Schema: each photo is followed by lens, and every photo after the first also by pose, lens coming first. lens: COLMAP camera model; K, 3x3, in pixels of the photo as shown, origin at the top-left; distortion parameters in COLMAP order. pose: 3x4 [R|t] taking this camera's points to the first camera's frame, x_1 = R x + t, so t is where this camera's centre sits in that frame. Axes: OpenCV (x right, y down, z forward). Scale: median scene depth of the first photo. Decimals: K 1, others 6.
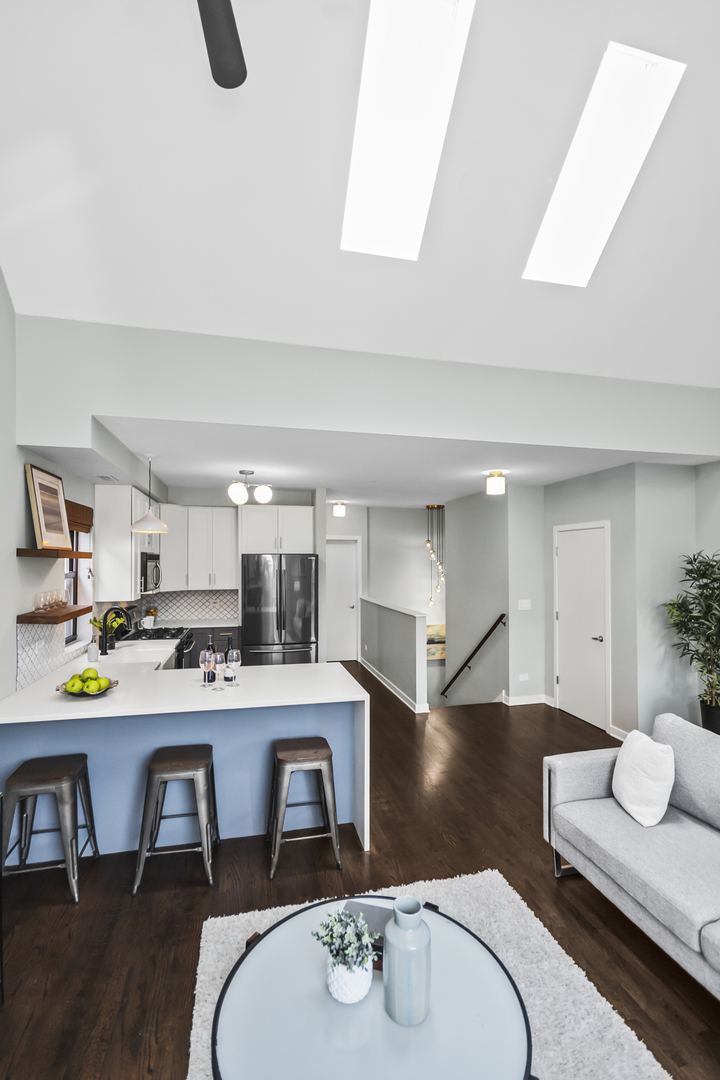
lens RADIAL K [[481.2, 0, 348.2], [0, 481.2, 553.2], [0, 0, 1]] dist [0.002834, -0.007960]
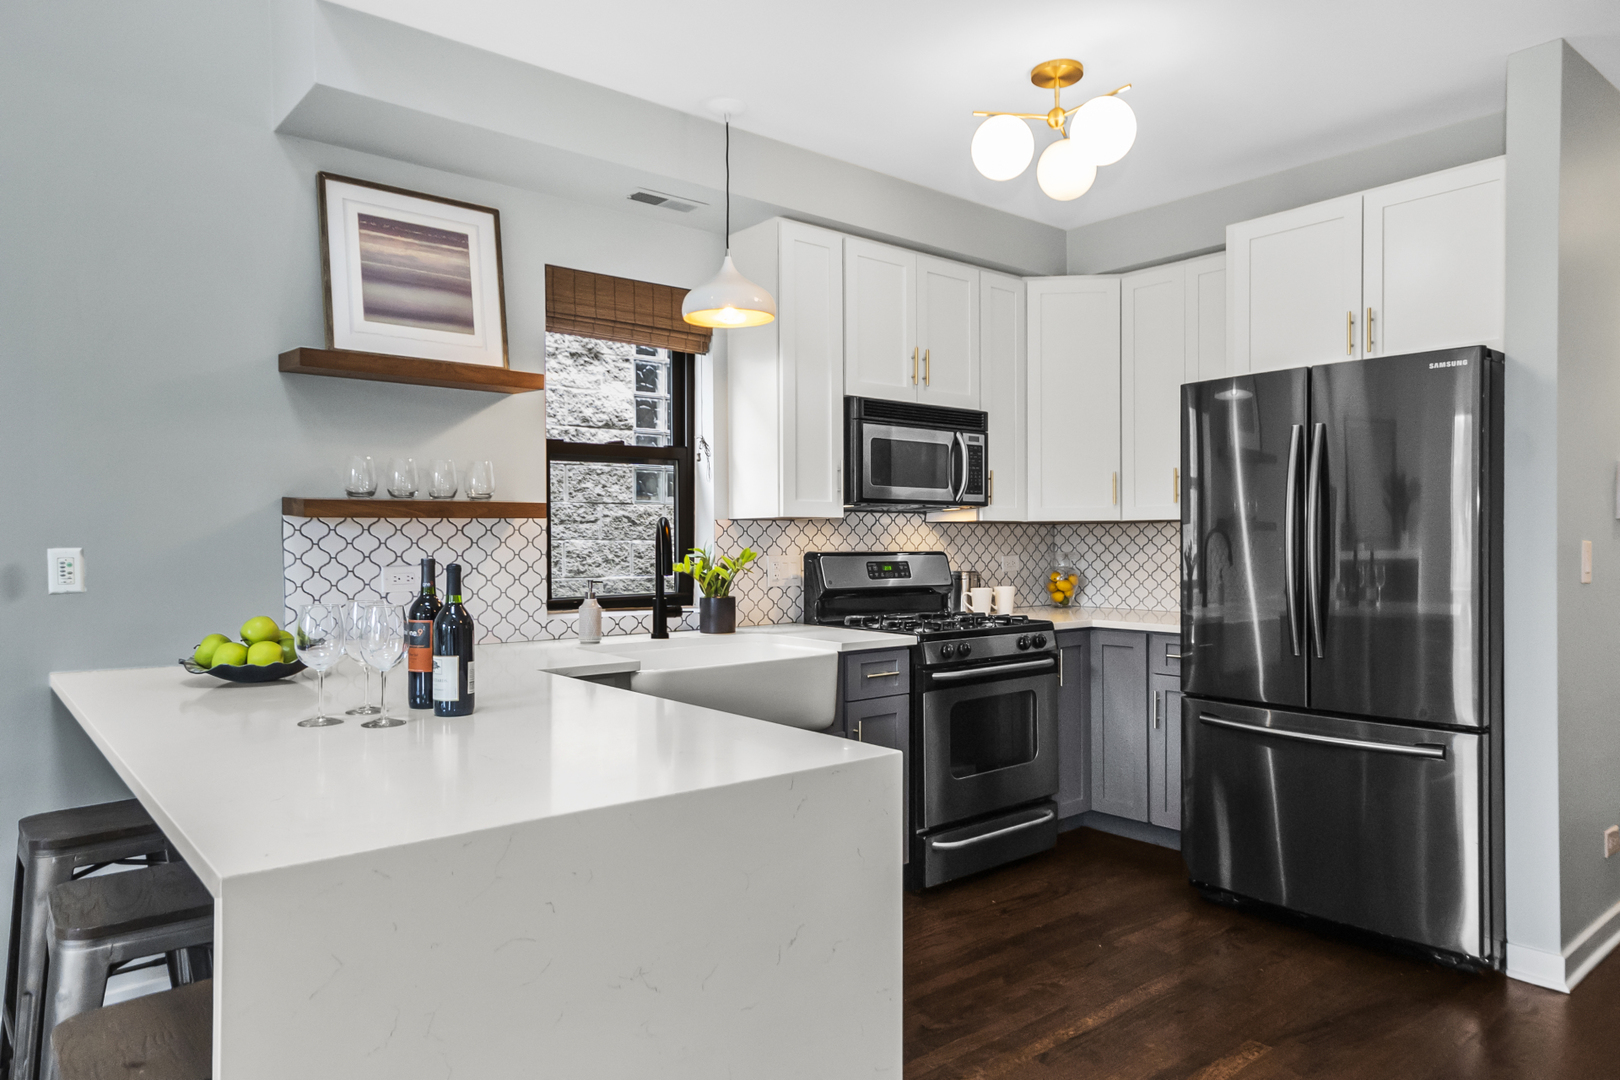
lens RADIAL K [[1040.5, 0, 821.9], [0, 1040.5, 542.0], [0, 0, 1]] dist [0.030246, 0.007544]
pose [[0.473733, 0.000492, -0.880668, 0.432756], [0.016921, 0.999810, 0.009661, 0.159790], [0.880506, -0.019478, 0.473635, 0.908142]]
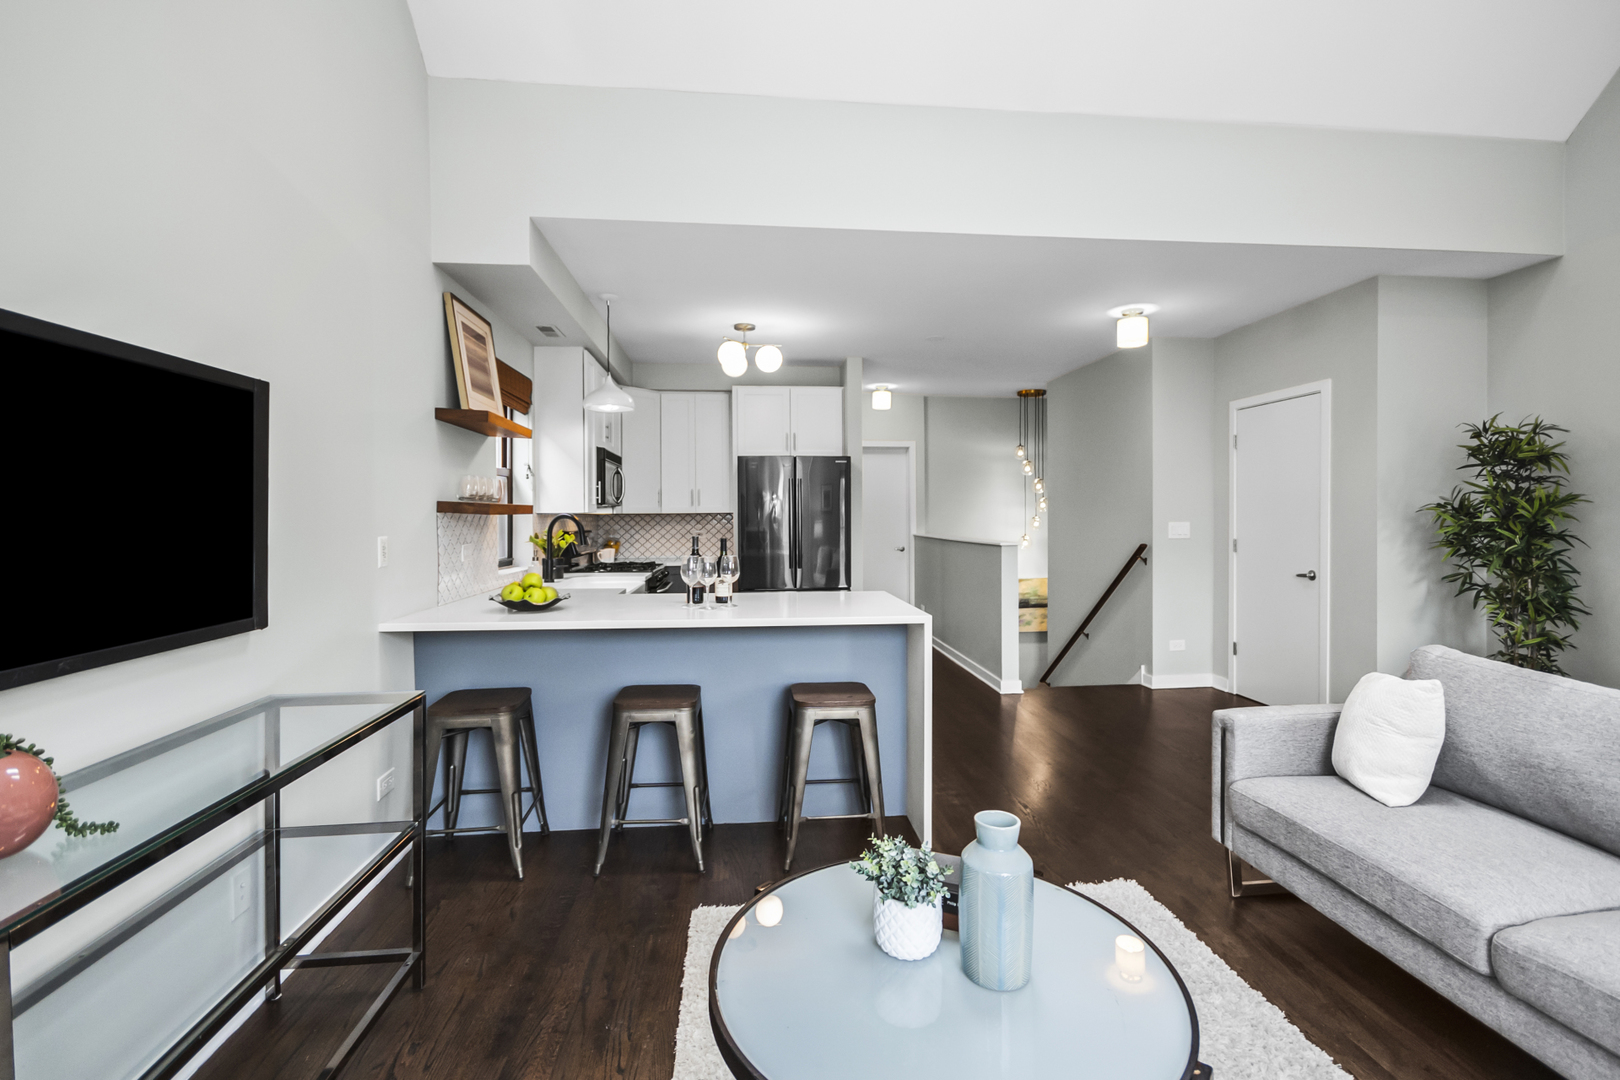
lens RADIAL K [[721.8, 0, 790.2], [0, 721.8, 522.5], [0, 0, 1]] dist [0.002834, -0.007960]
pose [[0.990071, -0.001932, -0.140552, -0.007428], [0.005323, 0.999704, 0.023755, 0.129621], [0.140464, -0.024268, 0.989788, -0.004580]]
